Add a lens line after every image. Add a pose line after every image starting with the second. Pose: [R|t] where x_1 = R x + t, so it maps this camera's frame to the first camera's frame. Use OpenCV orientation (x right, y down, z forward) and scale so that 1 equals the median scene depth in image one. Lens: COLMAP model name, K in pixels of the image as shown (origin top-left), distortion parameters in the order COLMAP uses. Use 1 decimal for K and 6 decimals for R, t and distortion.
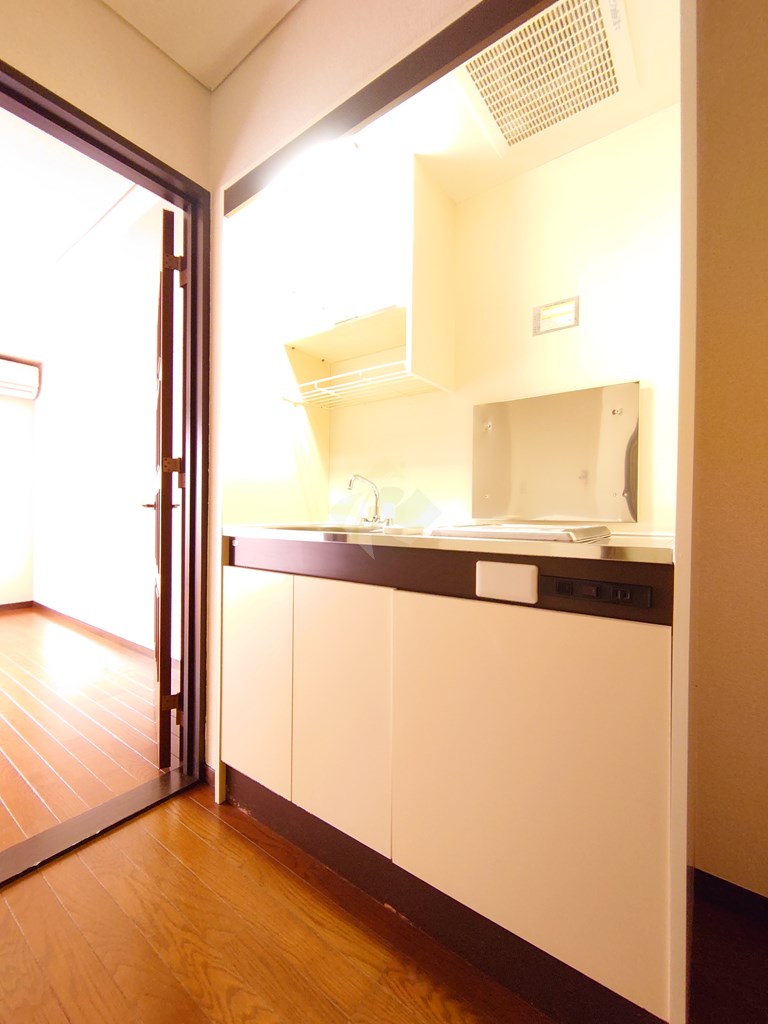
lens RADIAL K [[442.7, 0, 385.1], [0, 442.7, 515.0], [0, 0, 1]] dist [0.003585, -0.001662]
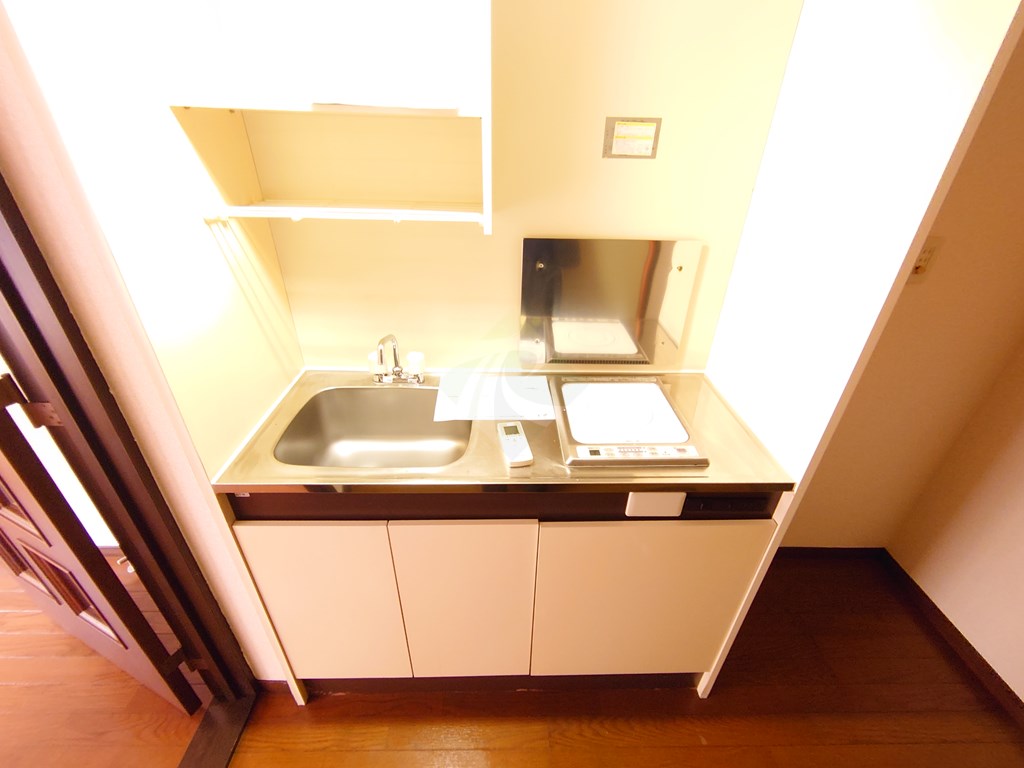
lens RADIAL K [[442.7, 0, 516.8], [0, 442.7, 380.1], [0, 0, 1]] dist [0.003585, -0.001662]
pose [[0.787983, -0.301811, 0.536649, -0.363054], [-0.010236, 0.865071, 0.501545, -0.482307], [-0.615611, -0.400702, 0.678573, 0.410166]]
